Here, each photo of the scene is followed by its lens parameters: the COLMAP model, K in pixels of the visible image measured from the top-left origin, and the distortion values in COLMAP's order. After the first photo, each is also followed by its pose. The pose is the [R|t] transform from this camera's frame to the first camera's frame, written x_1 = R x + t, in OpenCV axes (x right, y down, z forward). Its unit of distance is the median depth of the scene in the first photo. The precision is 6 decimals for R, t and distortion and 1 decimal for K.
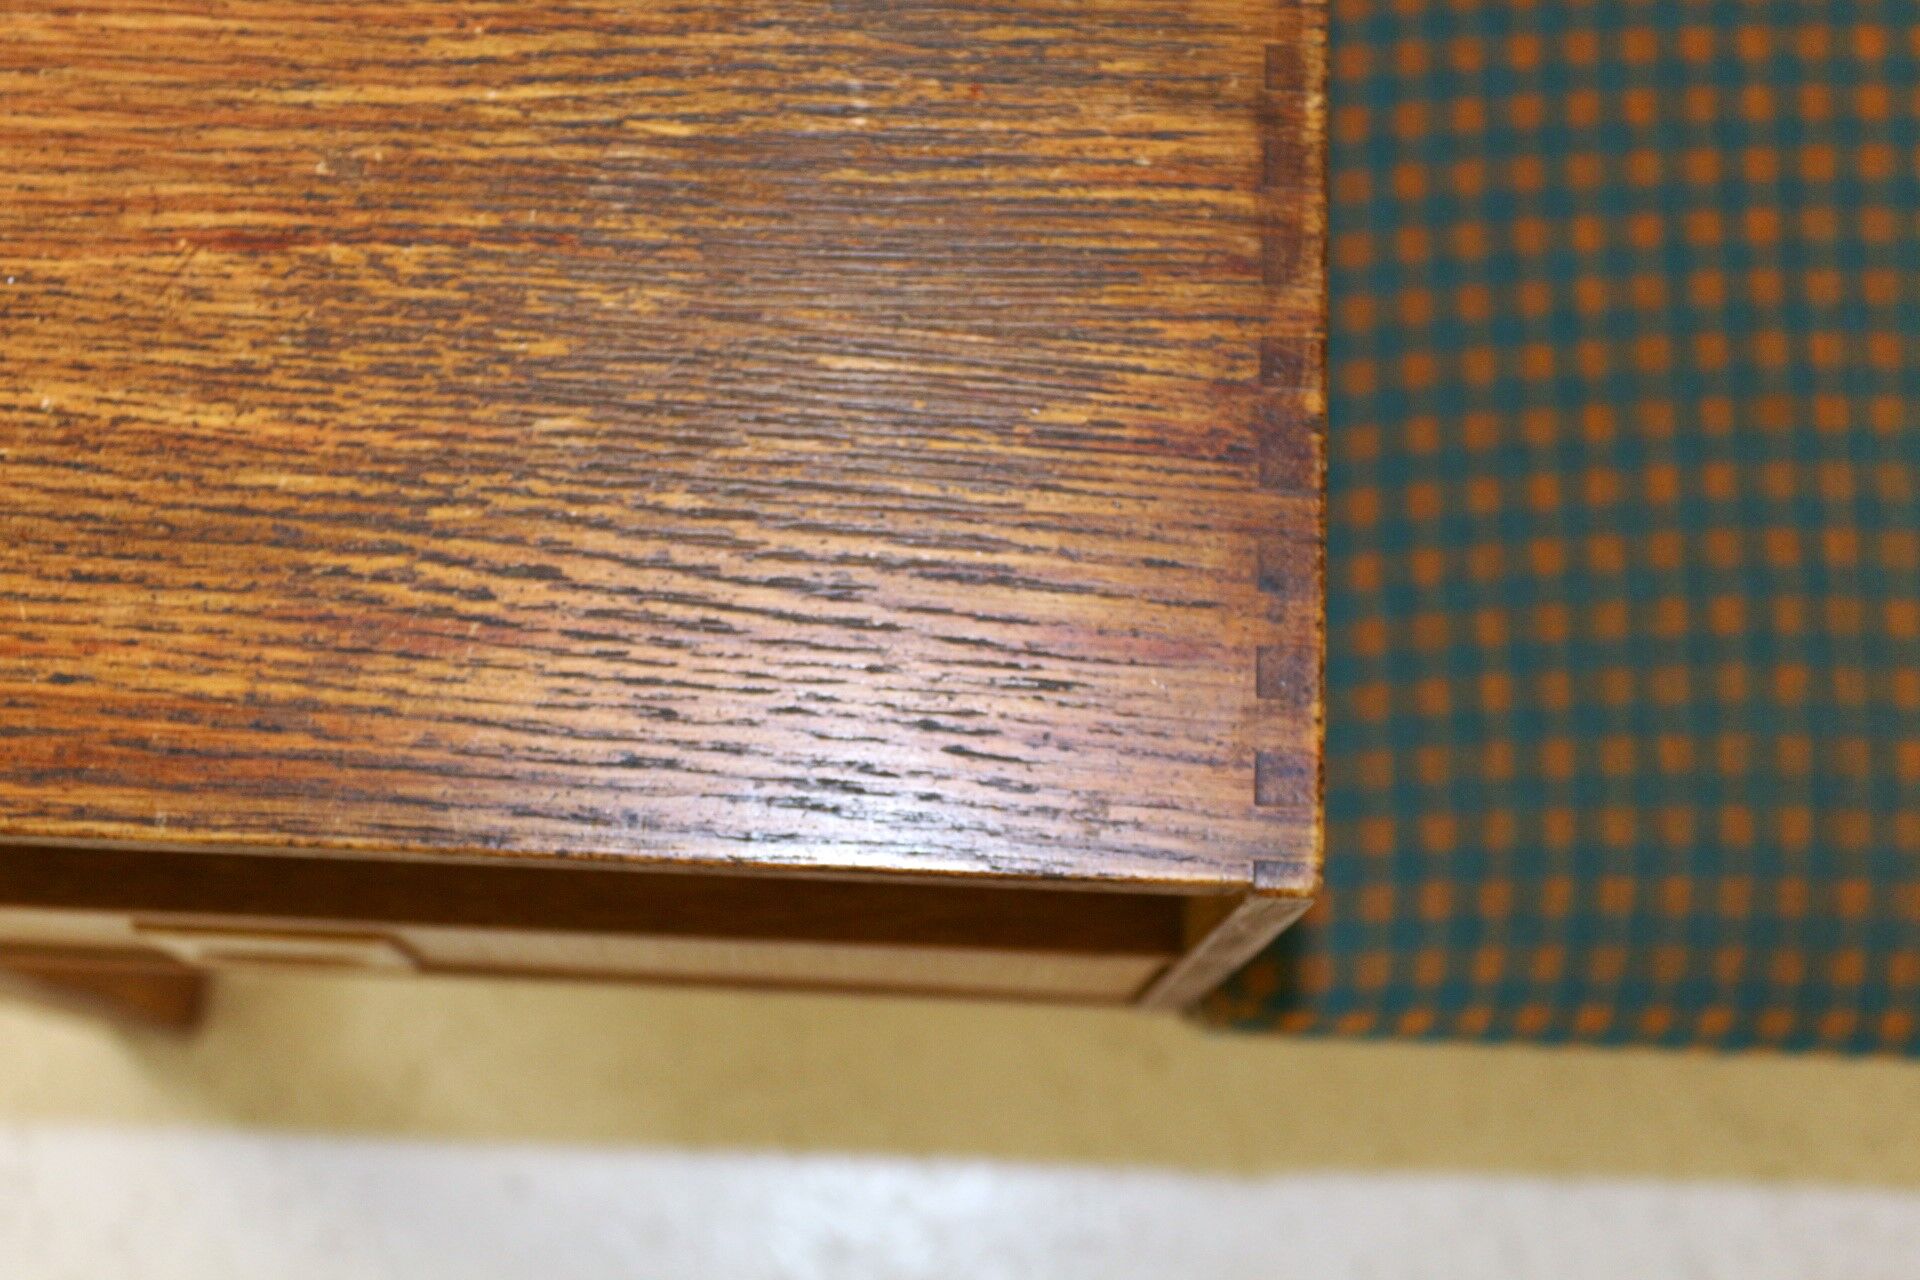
lens RADIAL K [[2704.3, 0, 948.2], [0, 2704.3, 642.7], [0, 0, 1]] dist [-0.008632, 0.000000]
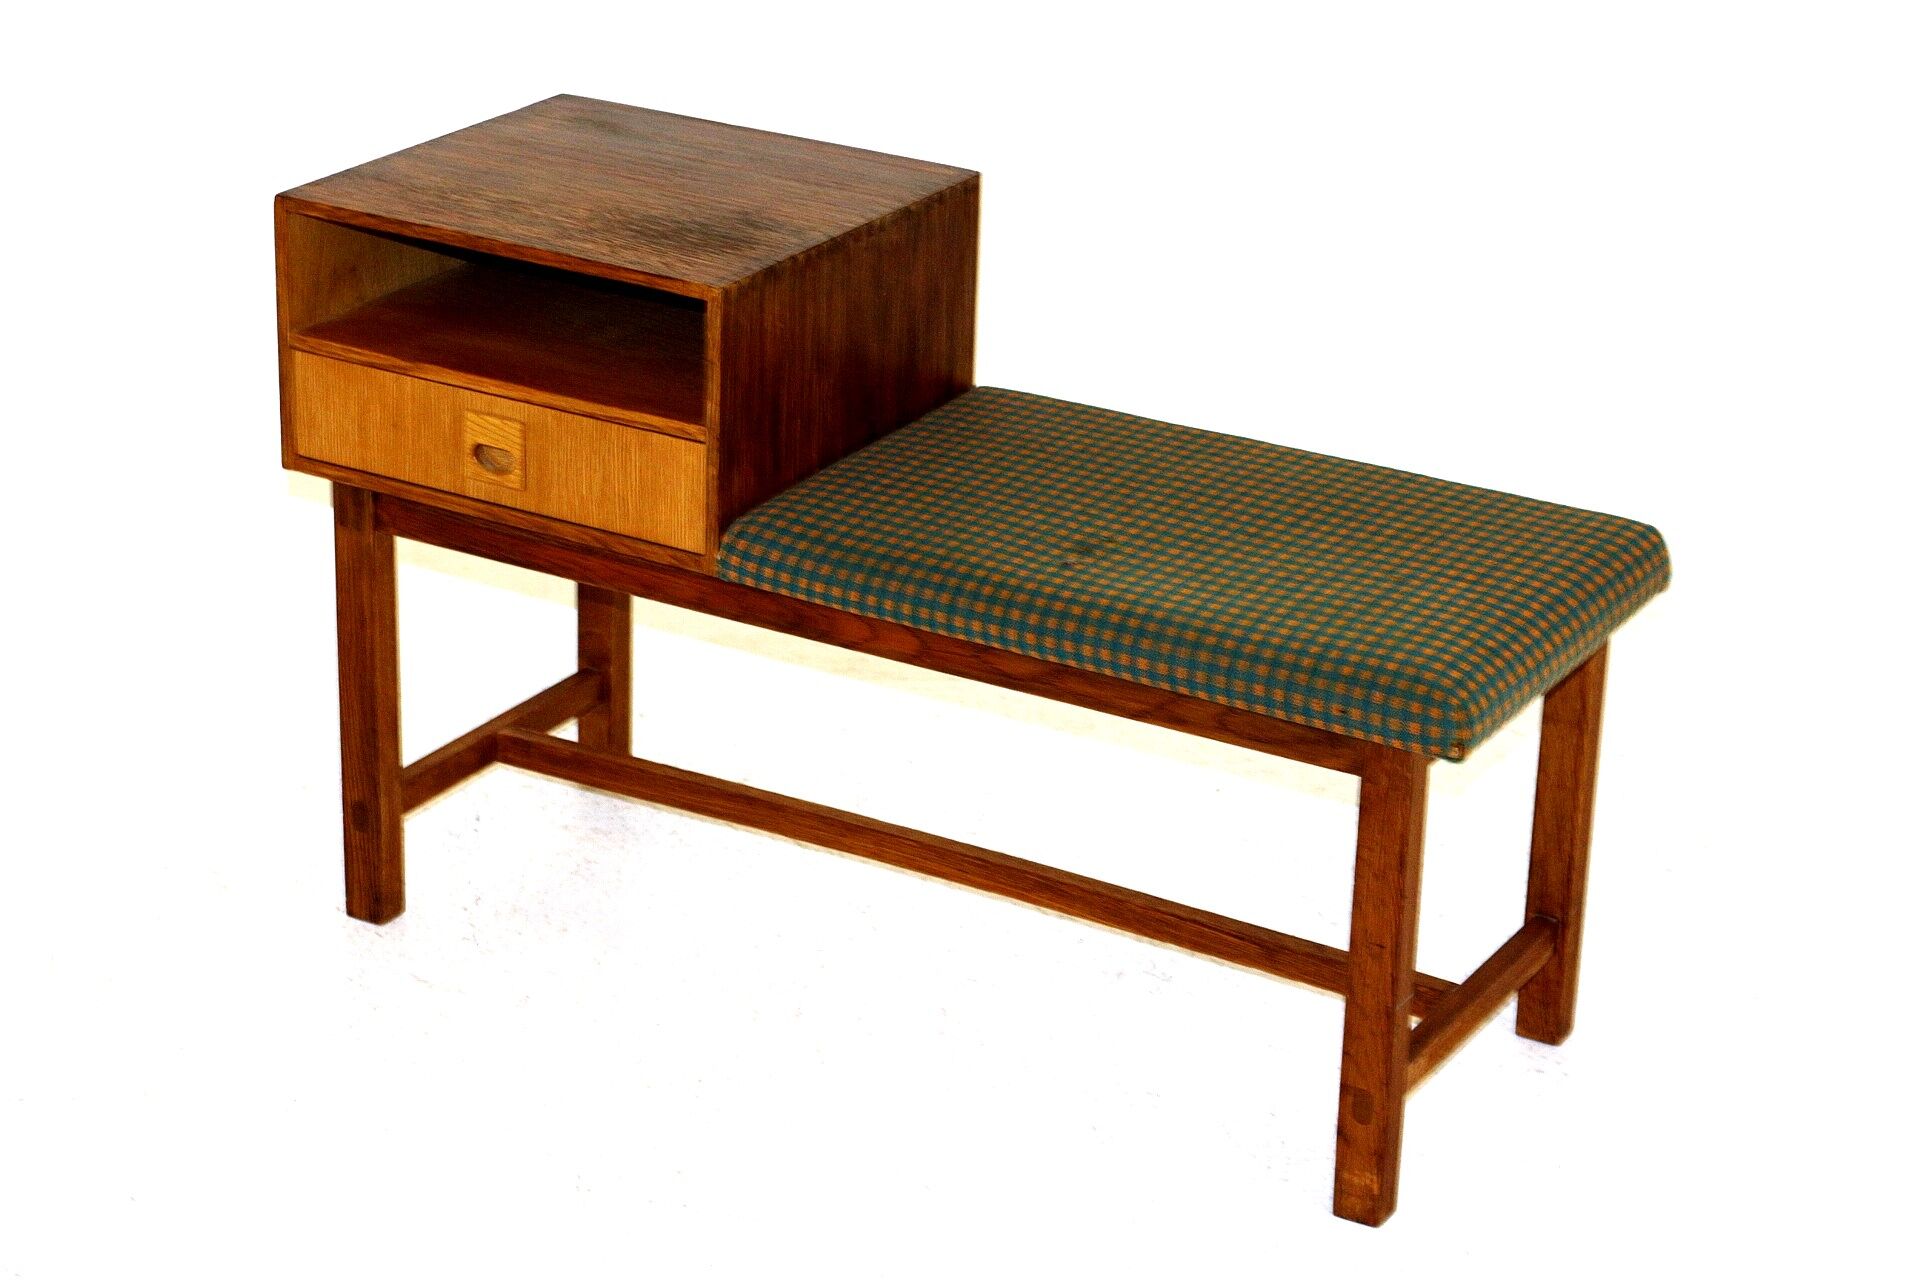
lens RADIAL K [[4331.6, 0, 958.2], [0, 4331.6, 640.1], [0, 0, 1]] dist [0.227208, 0.000000]
pose [[0.880569, 0.182922, -0.437194, 3.513387], [-0.464451, 0.516565, -0.719337, 5.059569], [0.094256, 0.836481, 0.539829, -2.206458]]
